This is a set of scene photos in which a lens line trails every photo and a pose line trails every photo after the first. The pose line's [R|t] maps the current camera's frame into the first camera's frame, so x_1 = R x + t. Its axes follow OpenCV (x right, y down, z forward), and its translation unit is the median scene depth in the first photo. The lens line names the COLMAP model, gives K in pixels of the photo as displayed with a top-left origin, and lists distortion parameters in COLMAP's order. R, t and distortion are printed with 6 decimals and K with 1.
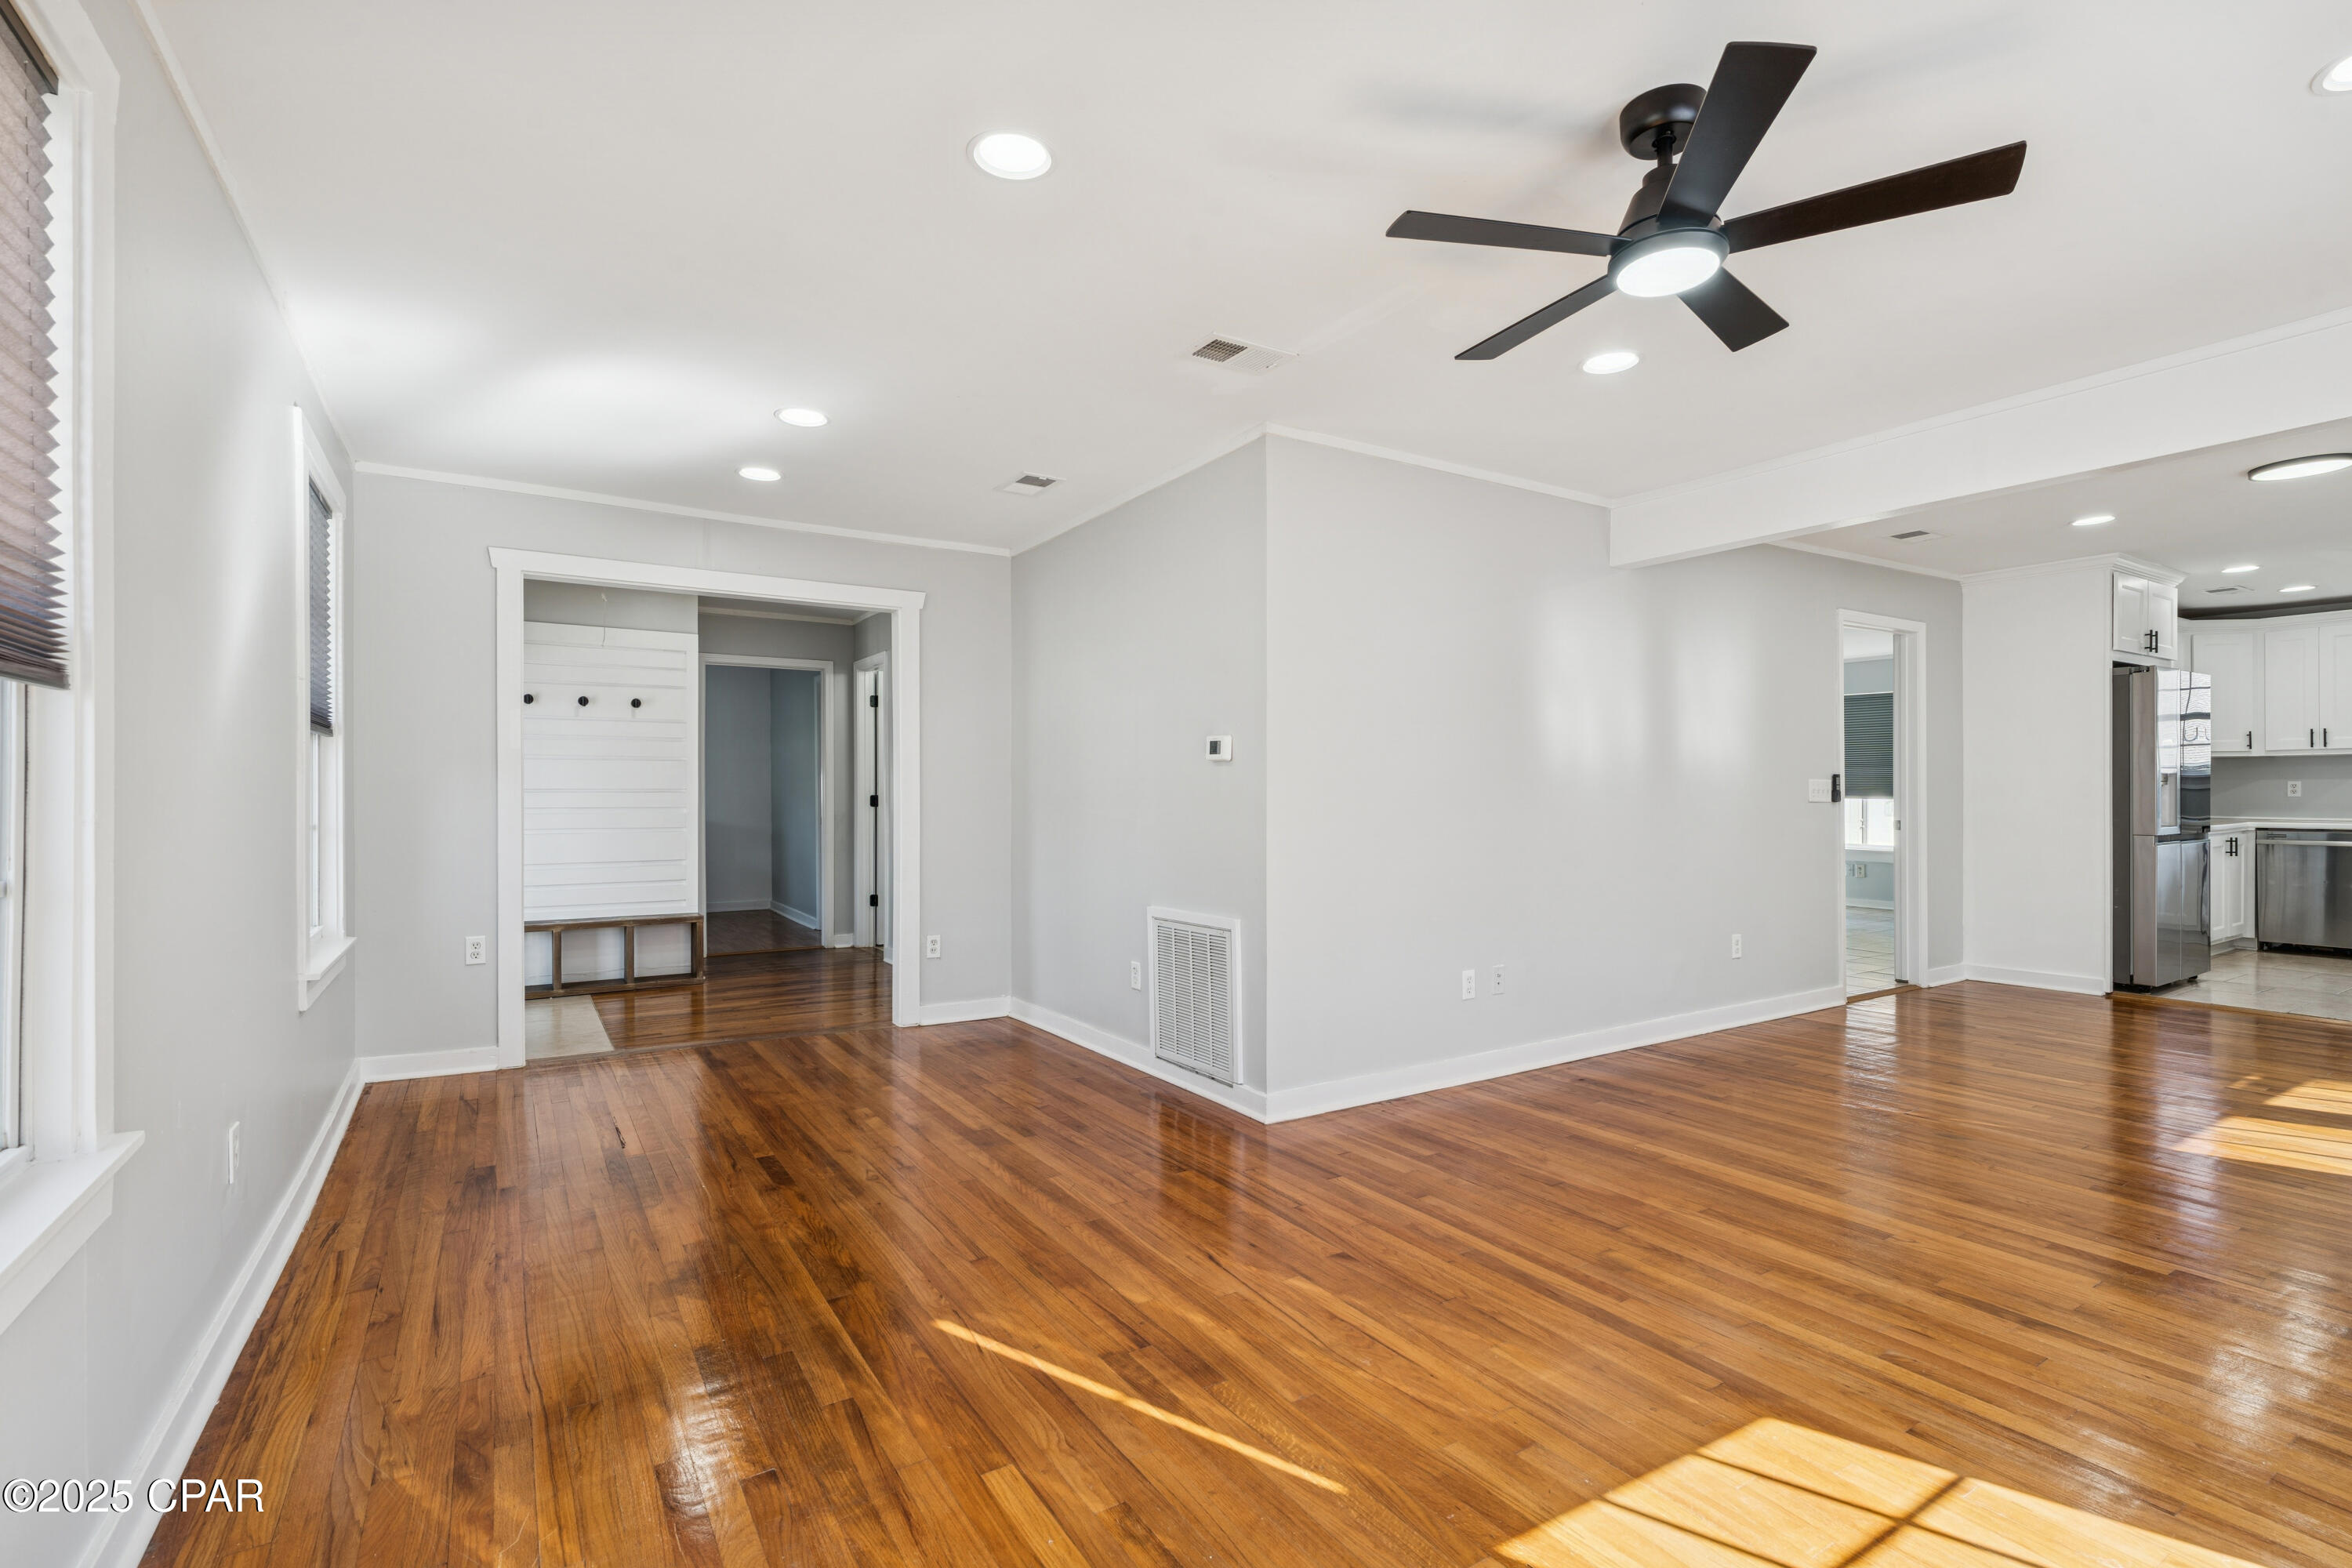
lens RADIAL K [[1074.0, 0, 1176.0], [0, 1074.0, 784.0], [0, 0, 1]] dist [-0.000833, 0.003652]
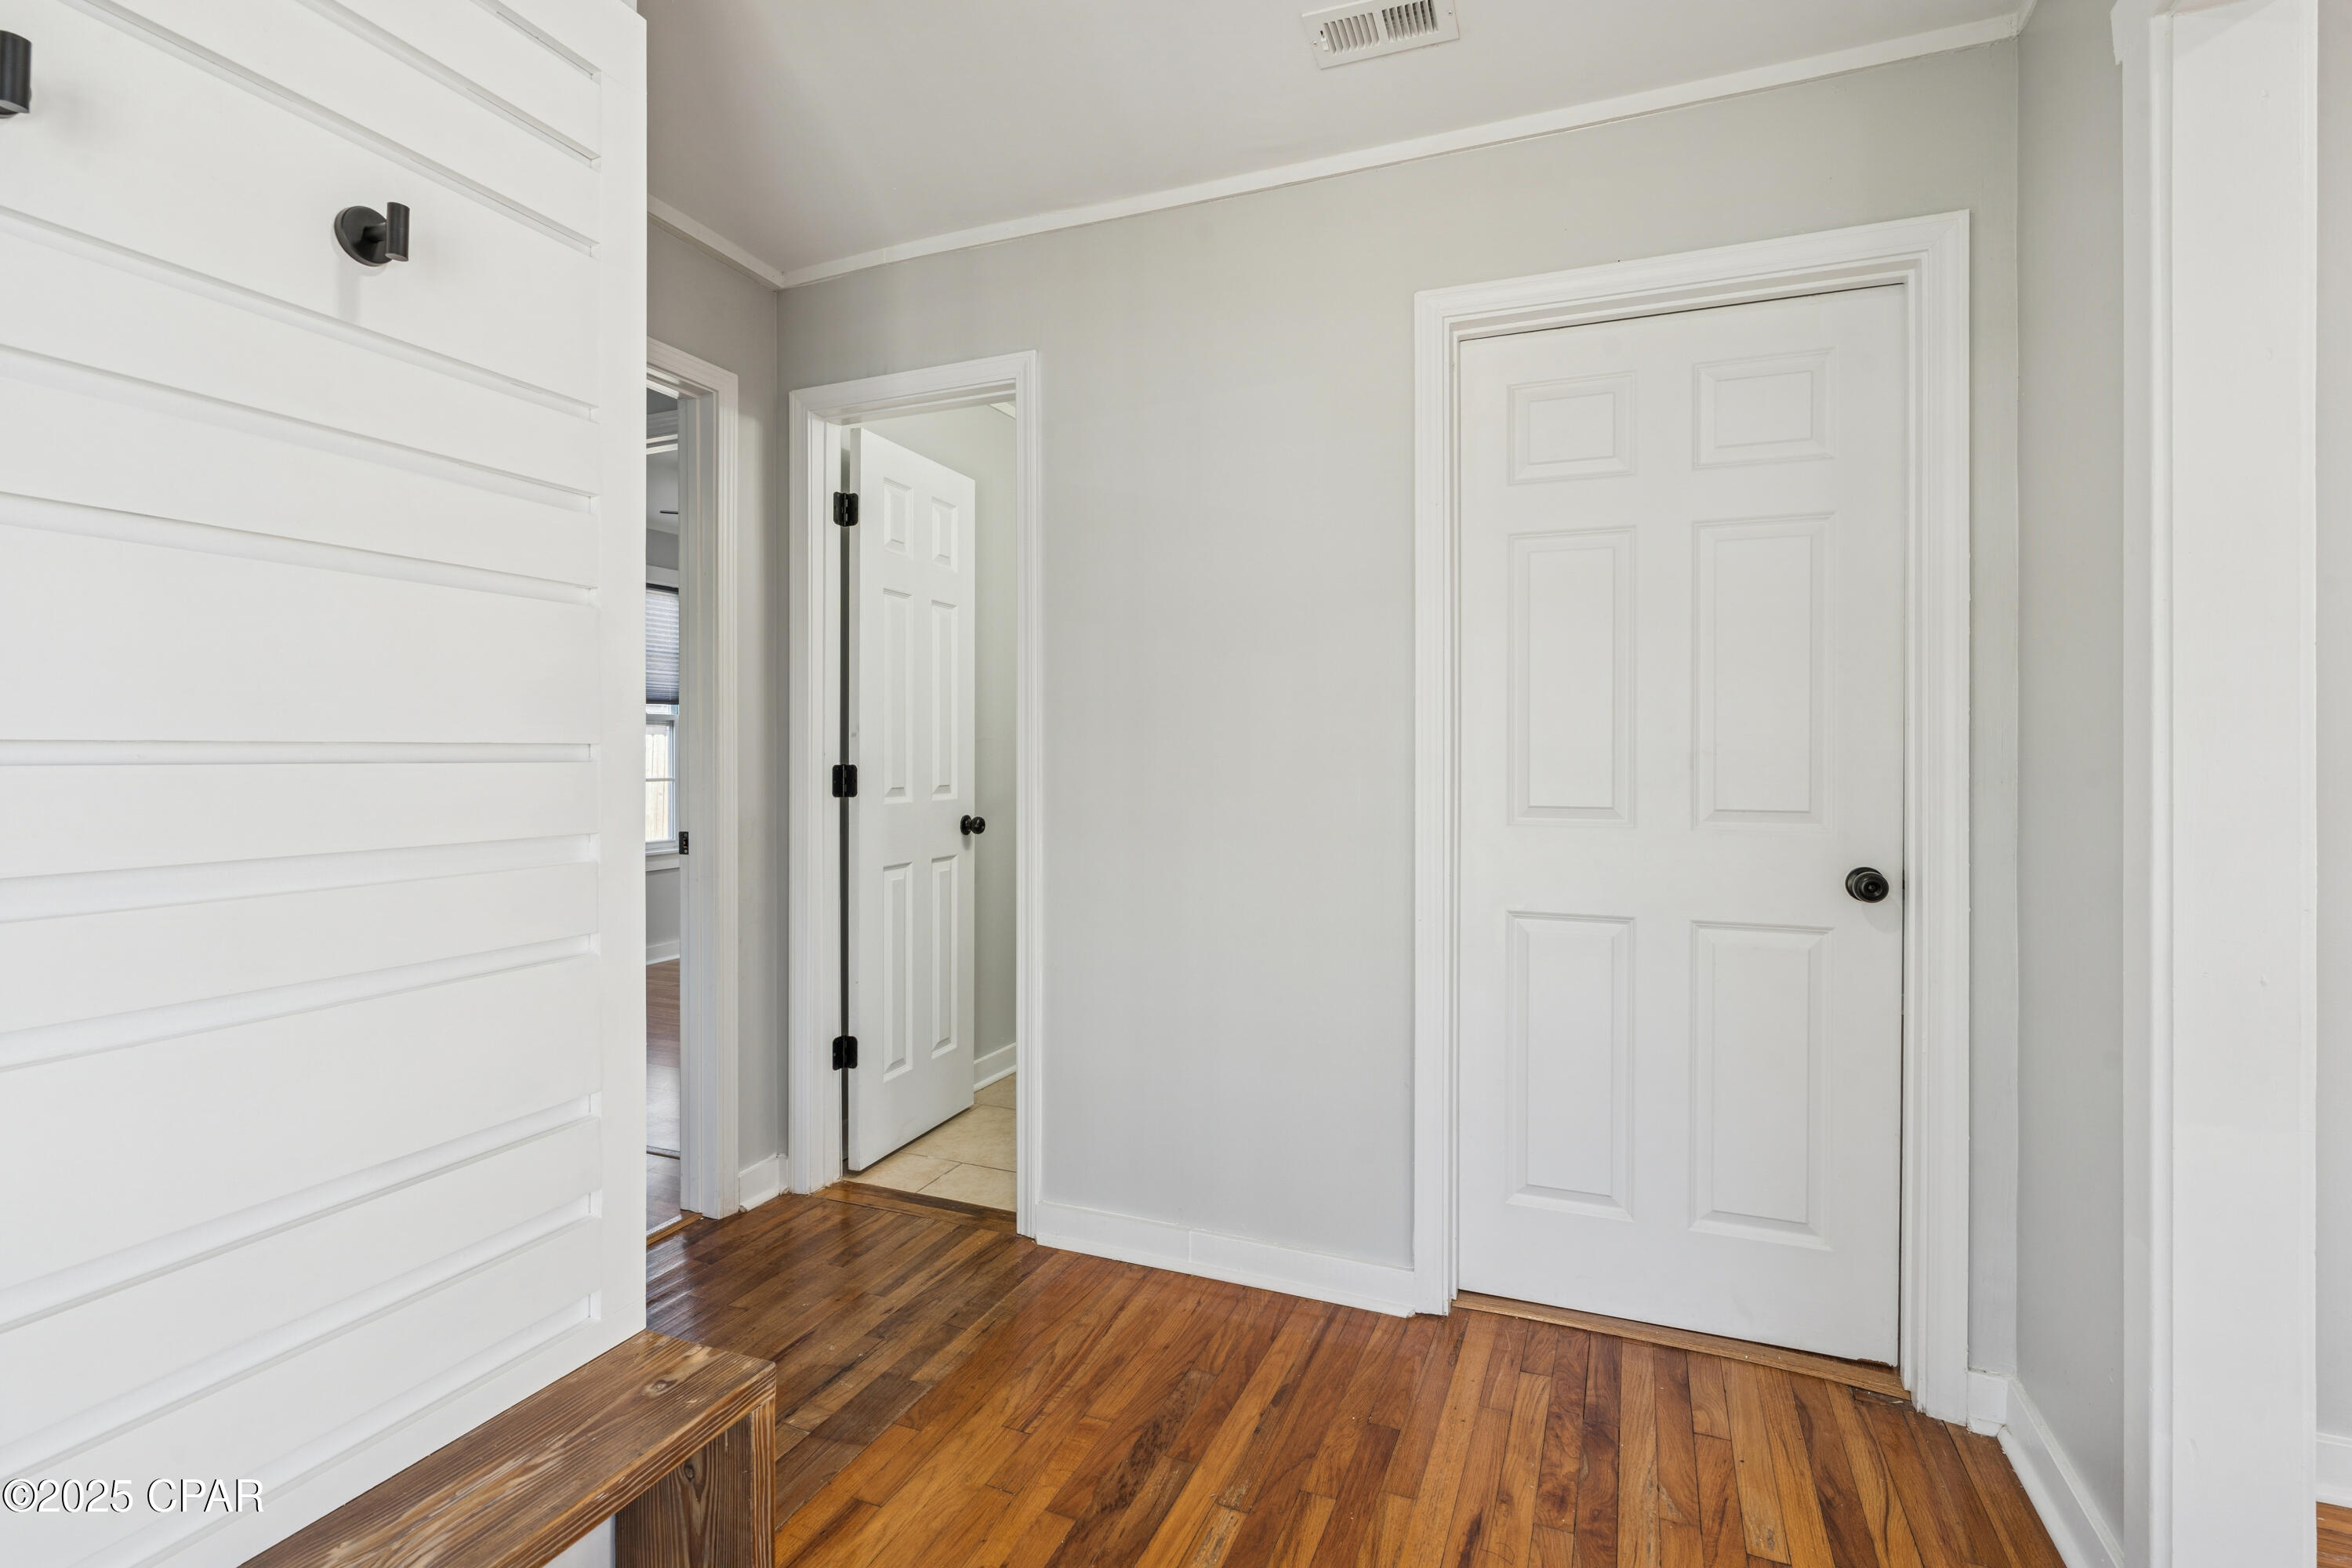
lens RADIAL K [[1097.2, 0, 1179.9], [0, 1097.2, 763.5], [0, 0, 1]] dist [0.000091, -0.000150]
pose [[0.816629, 0.000941, 0.577163, -0.403991], [-0.003790, 0.999986, 0.003733, 0.007895], [-0.577151, -0.005236, 0.816621, 0.628511]]
